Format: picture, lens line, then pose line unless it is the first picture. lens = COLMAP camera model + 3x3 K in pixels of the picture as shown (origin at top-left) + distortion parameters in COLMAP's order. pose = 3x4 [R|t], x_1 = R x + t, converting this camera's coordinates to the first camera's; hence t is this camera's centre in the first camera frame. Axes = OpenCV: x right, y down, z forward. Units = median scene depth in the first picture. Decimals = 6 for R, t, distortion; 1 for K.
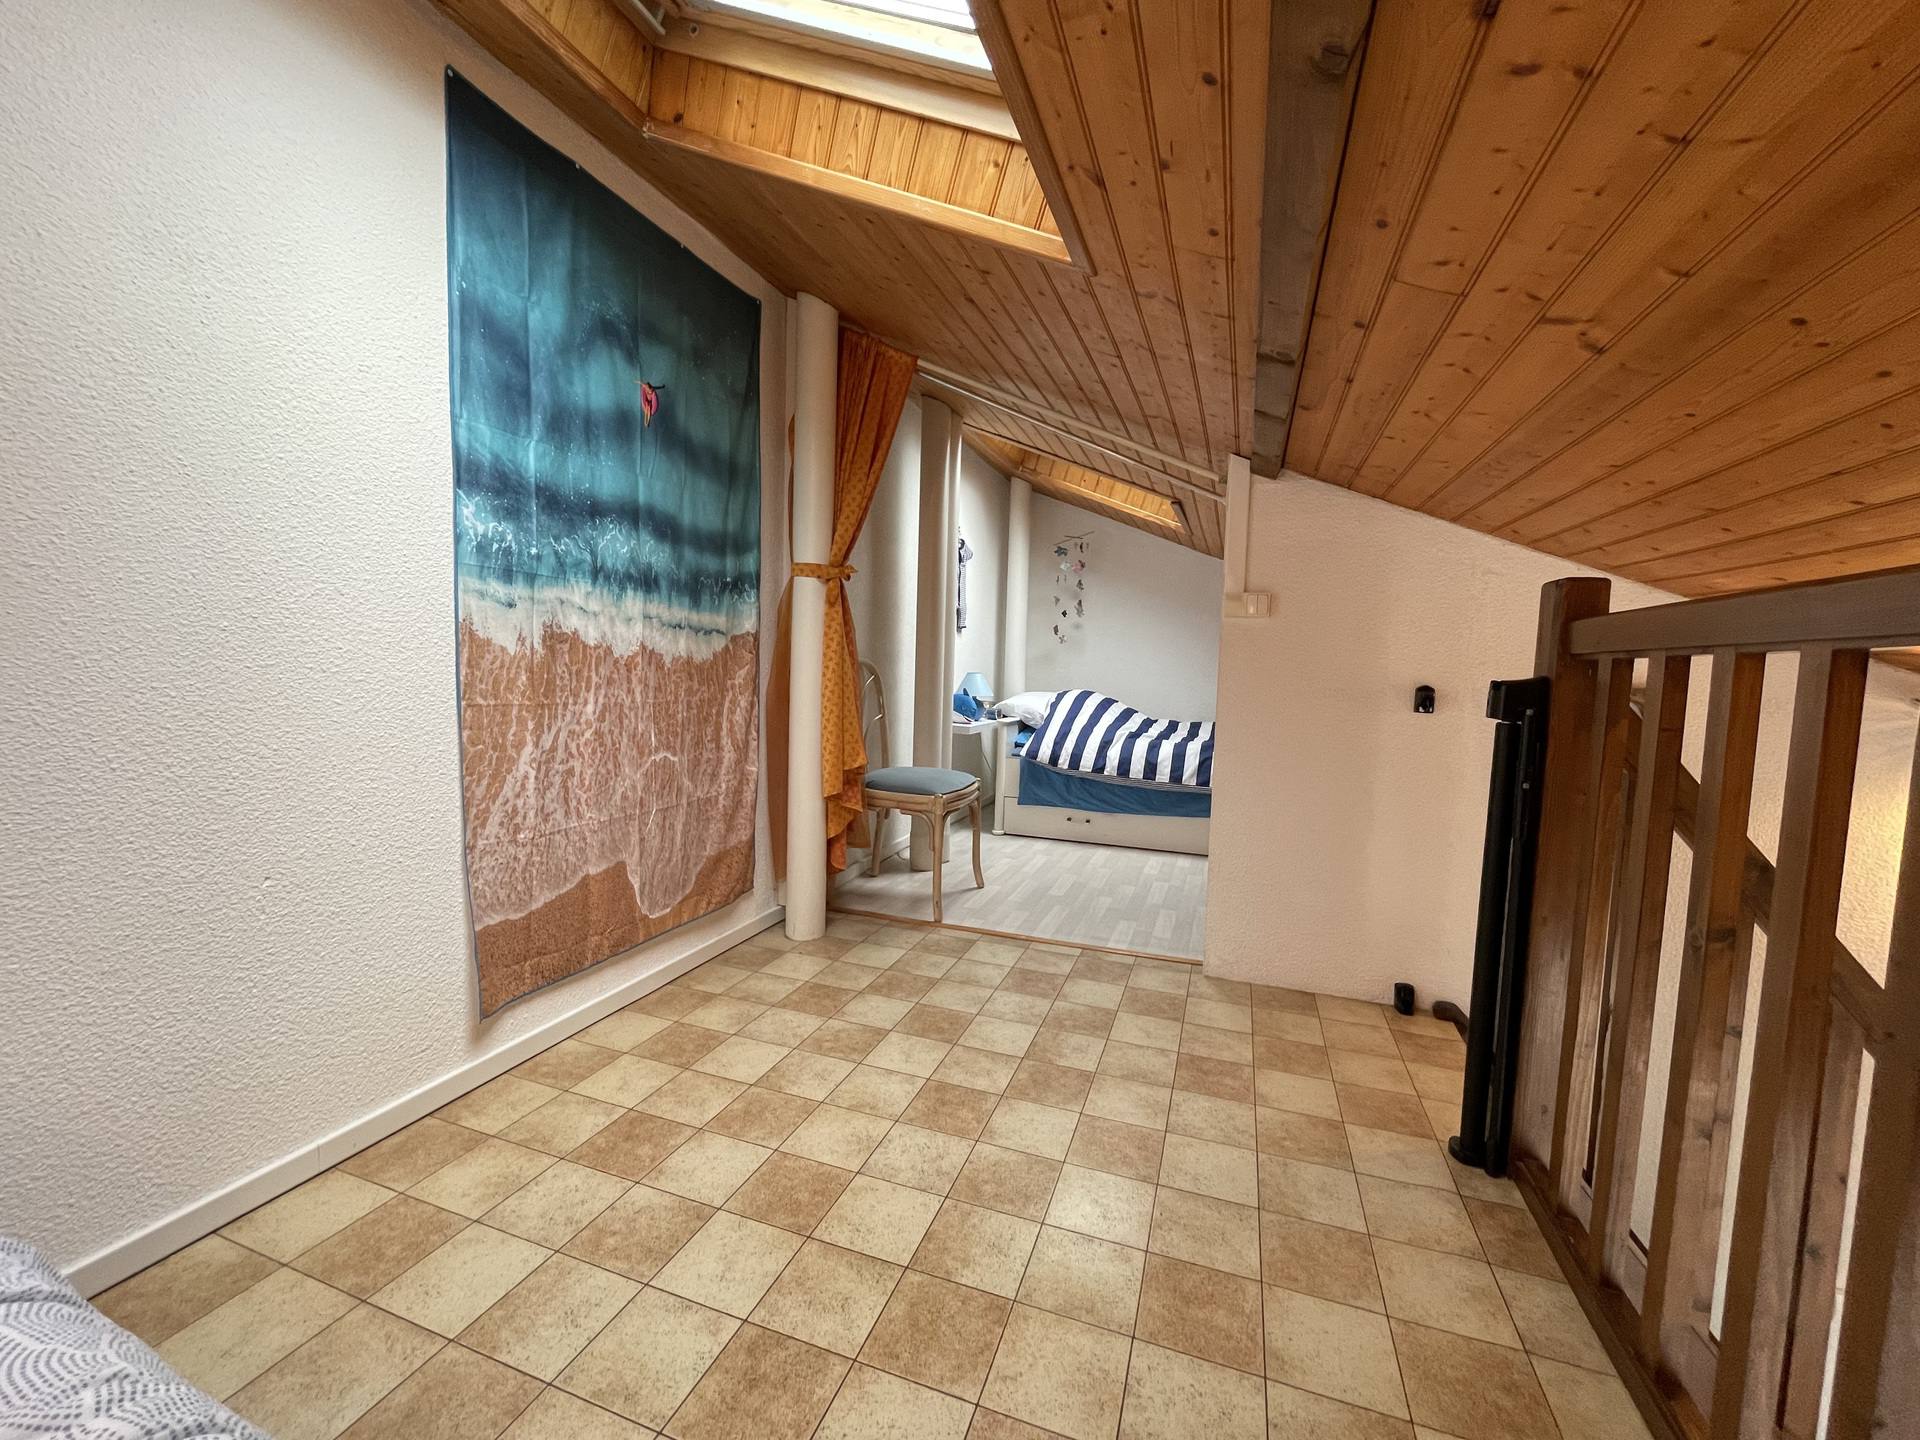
lens RADIAL K [[784.5, 0, 958.5], [0, 784.5, 723.0], [0, 0, 1]] dist [-0.005607, 0.001662]
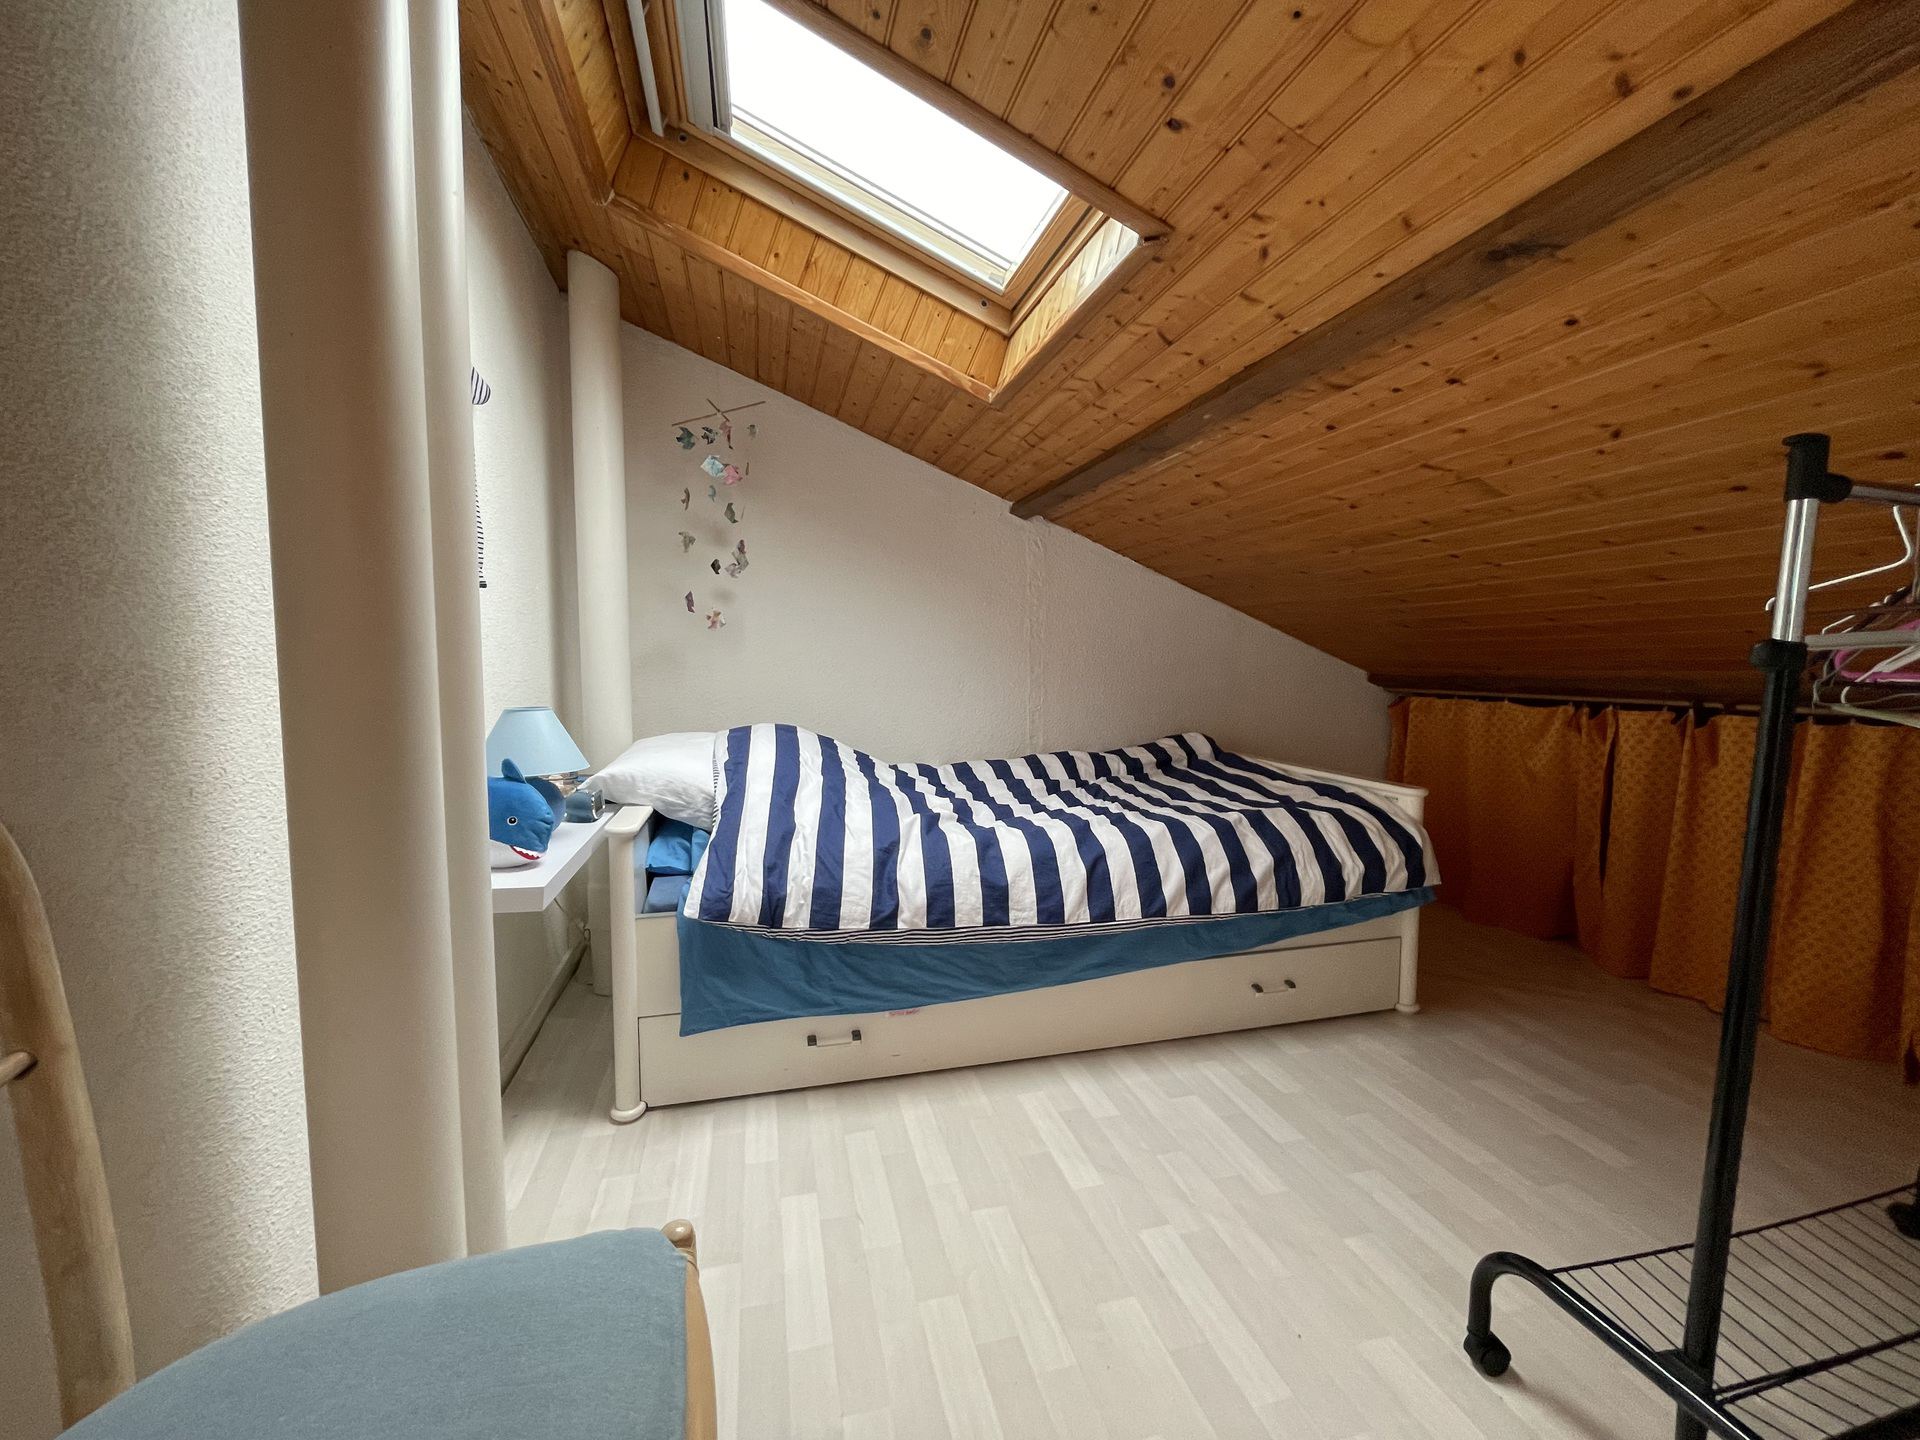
lens RADIAL K [[784.5, 0, 963.7], [0, 784.5, 715.7], [0, 0, 1]] dist [-0.005607, 0.001662]
pose [[0.825574, -0.070670, 0.559851, -0.016952], [0.068453, 0.997342, 0.024951, -0.057980], [-0.560126, 0.017724, 0.828218, 0.604513]]
